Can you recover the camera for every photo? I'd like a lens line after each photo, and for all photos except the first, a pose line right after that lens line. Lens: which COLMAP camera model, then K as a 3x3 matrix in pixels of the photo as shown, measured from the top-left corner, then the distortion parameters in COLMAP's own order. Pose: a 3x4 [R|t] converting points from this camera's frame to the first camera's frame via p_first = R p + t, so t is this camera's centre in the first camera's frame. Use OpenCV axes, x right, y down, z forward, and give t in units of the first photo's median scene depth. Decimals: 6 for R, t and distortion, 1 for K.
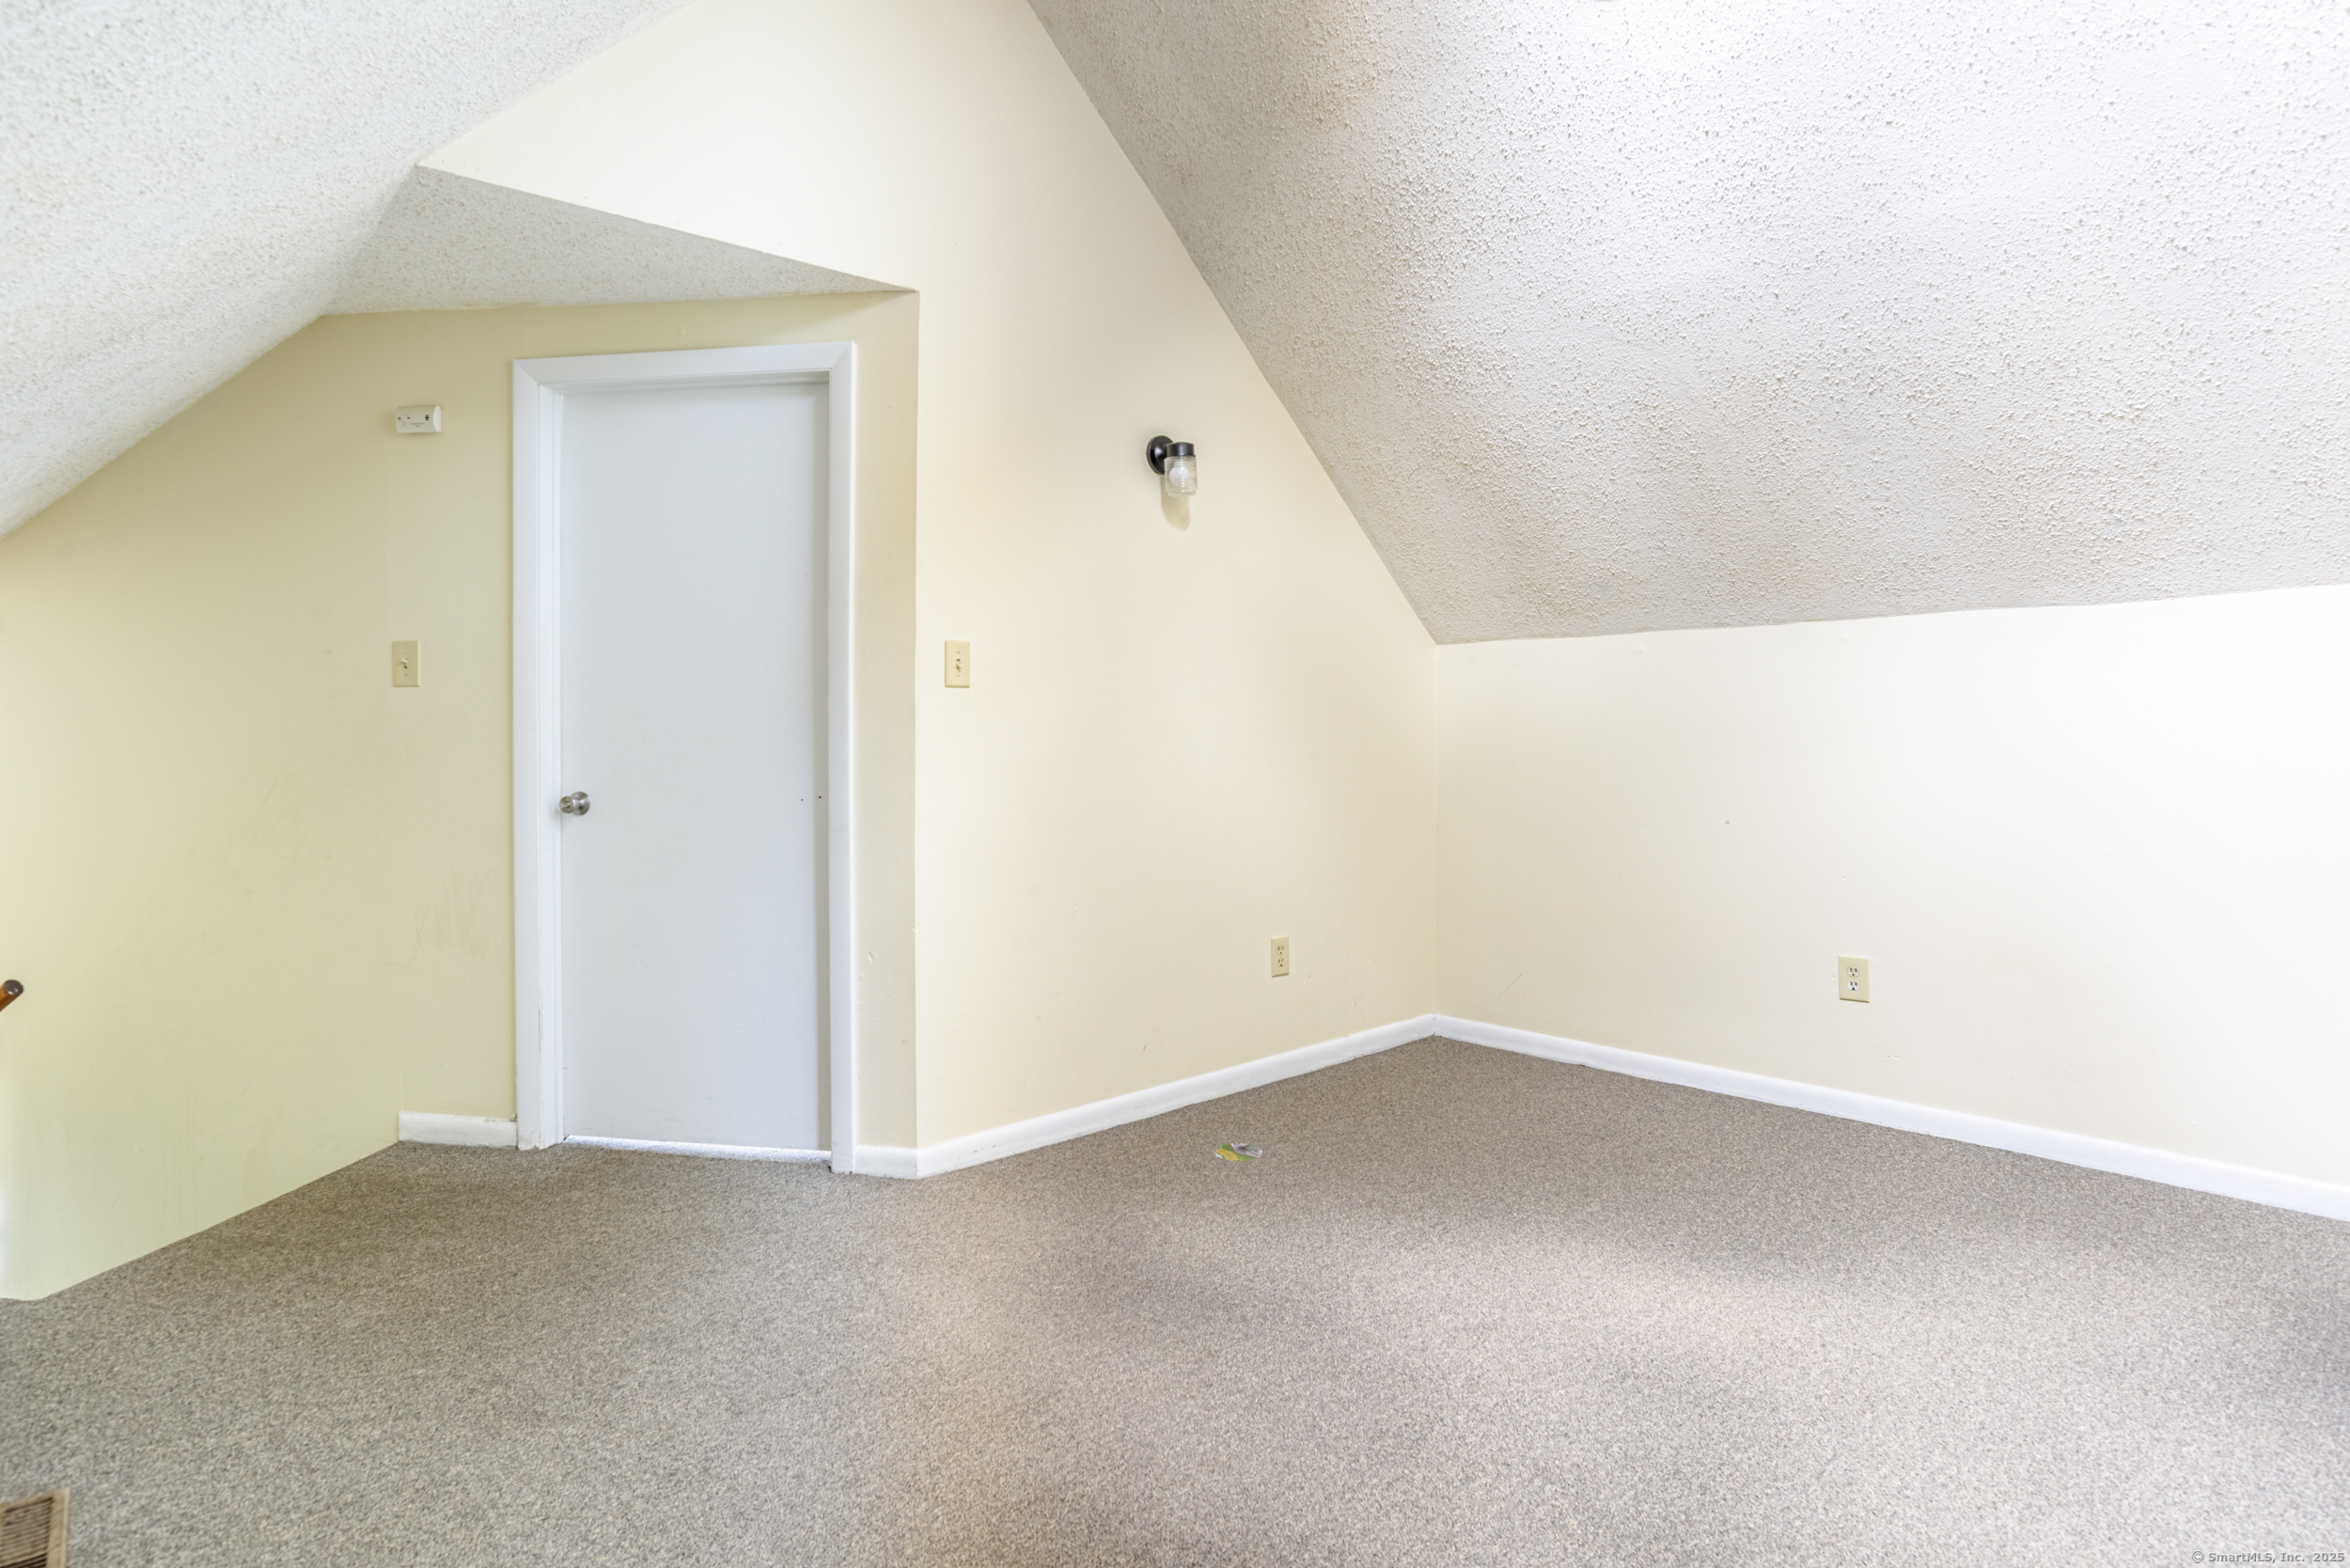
lens RADIAL K [[1218.2, 0, 1108.2], [0, 1218.2, 722.1], [0, 0, 1]] dist [-0.032016, 0.005623]
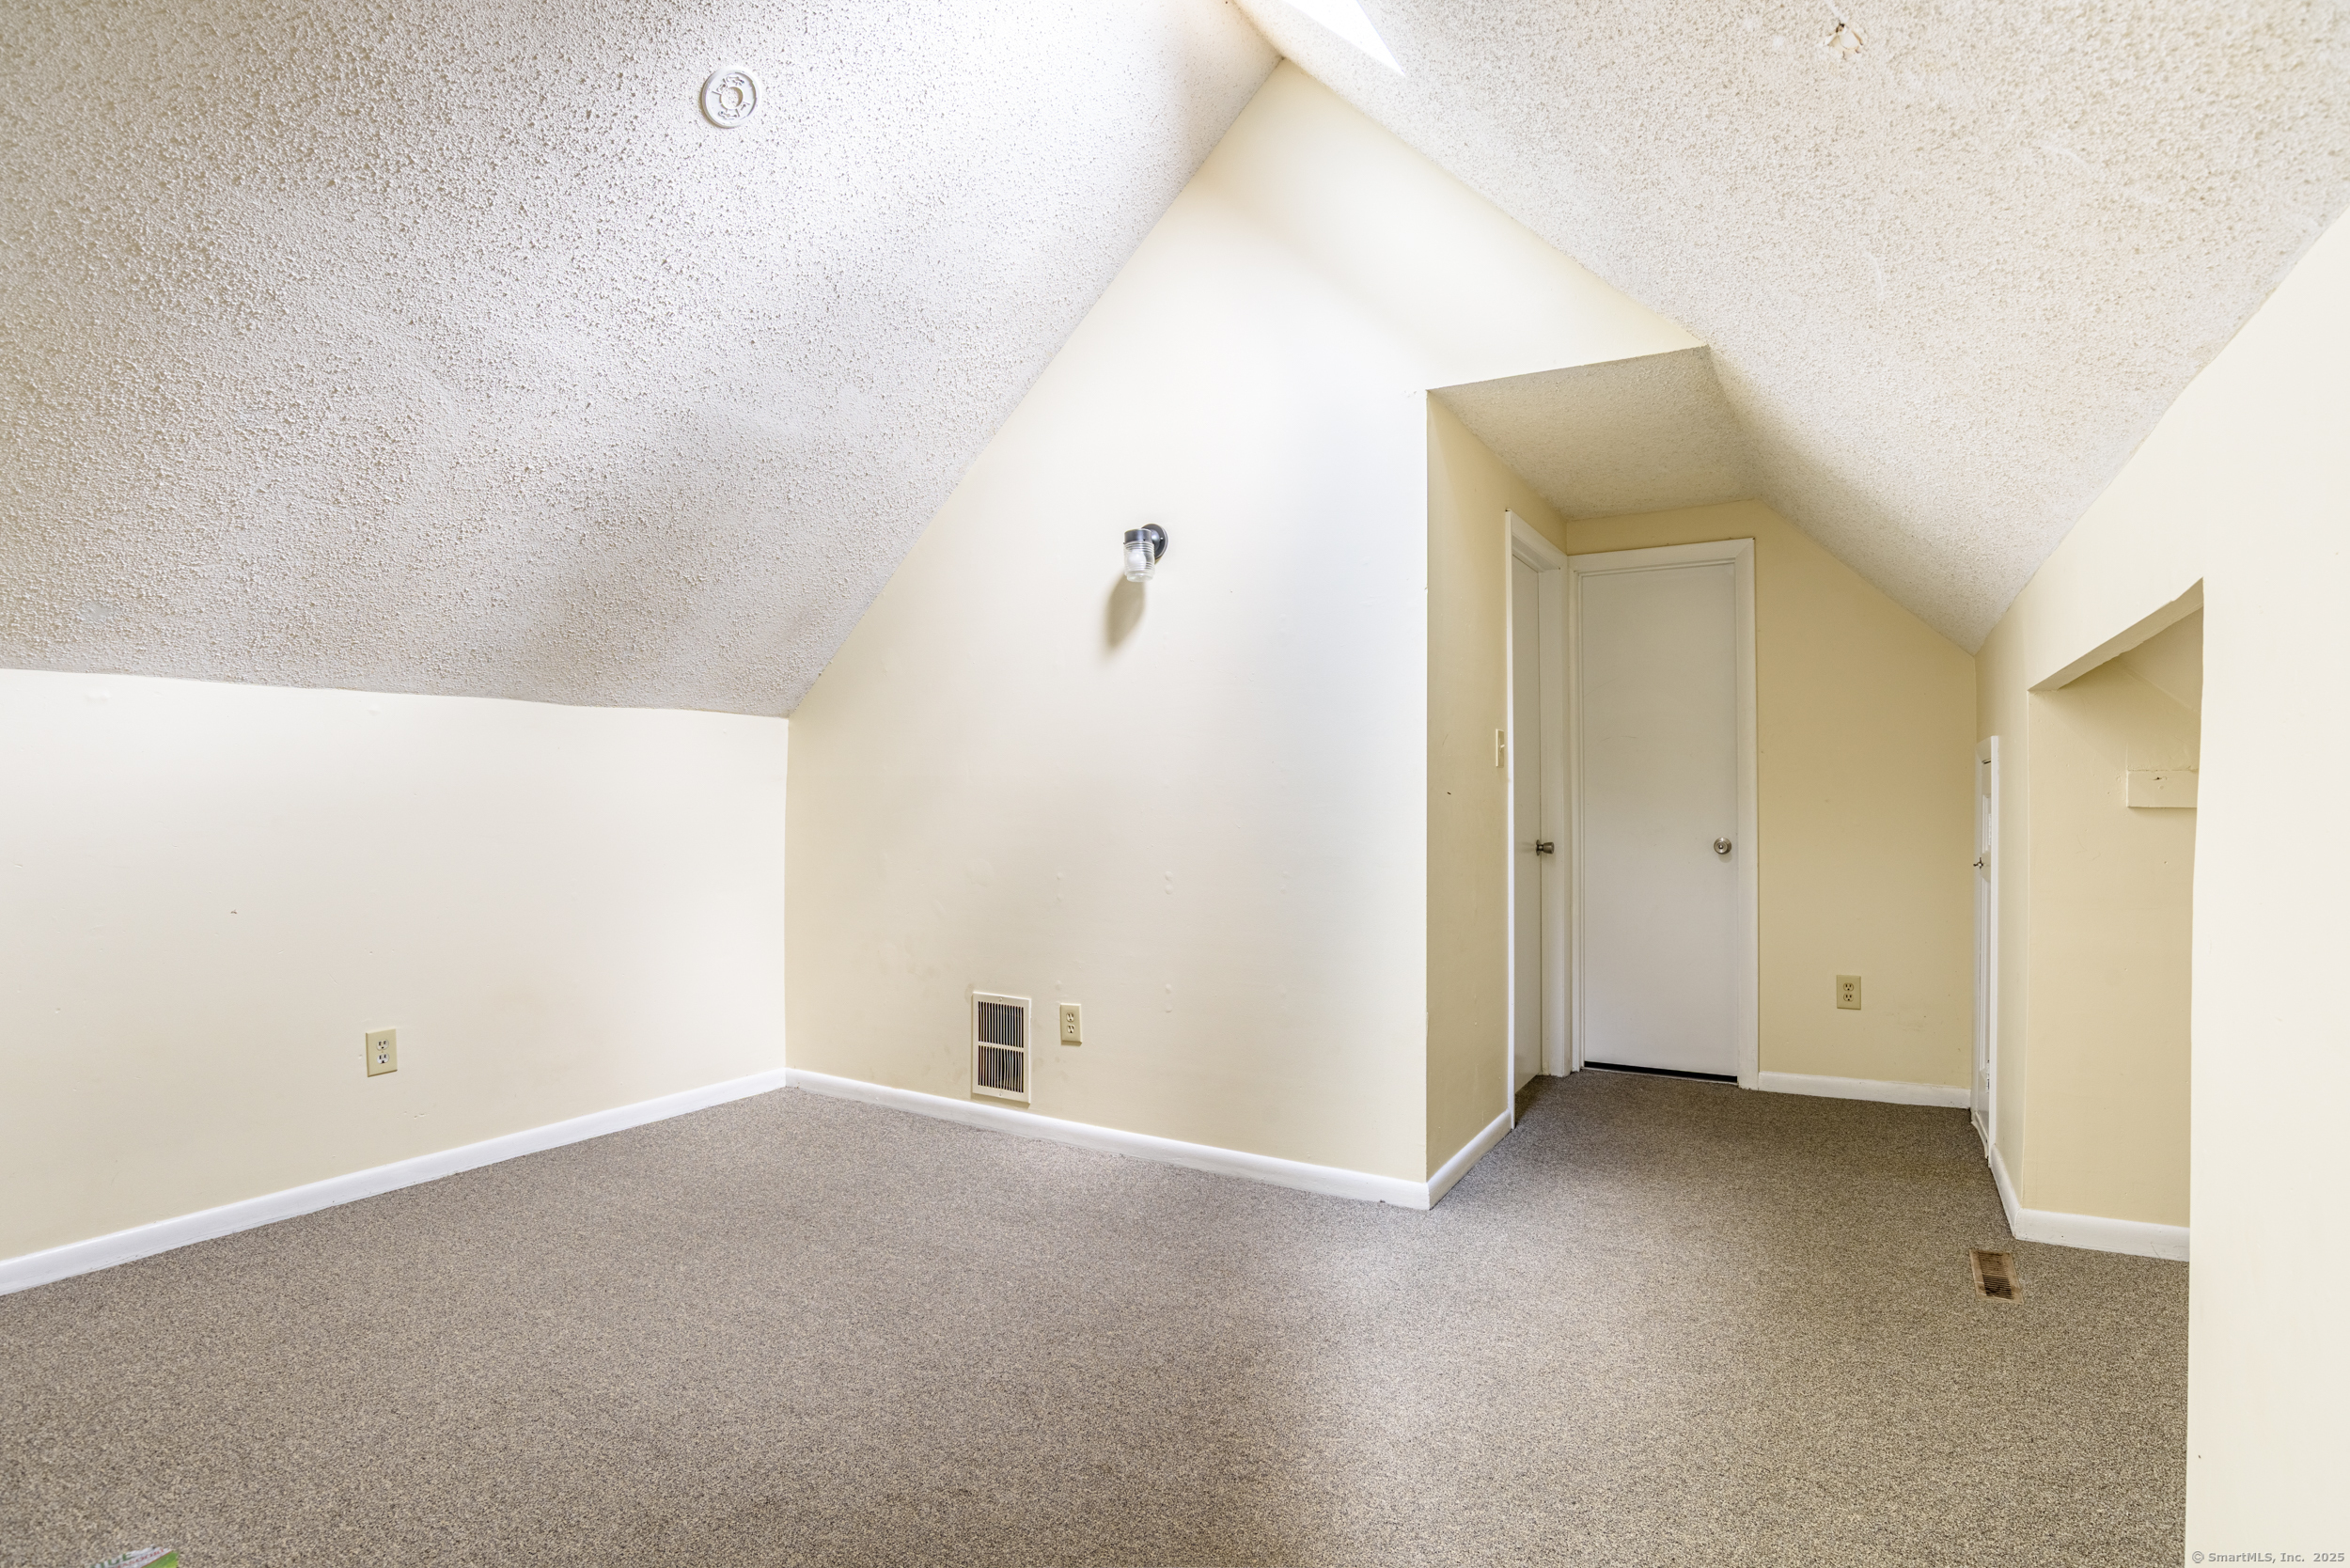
lens RADIAL K [[1218.2, 0, 1169.5], [0, 1218.2, 792.3], [0, 0, 1]] dist [-0.032016, 0.005623]
pose [[-0.316762, 0.002827, 0.948501, -0.619250], [-0.007429, 0.999957, -0.005461, -0.001988], [-0.948476, -0.008776, -0.316727, 0.807805]]
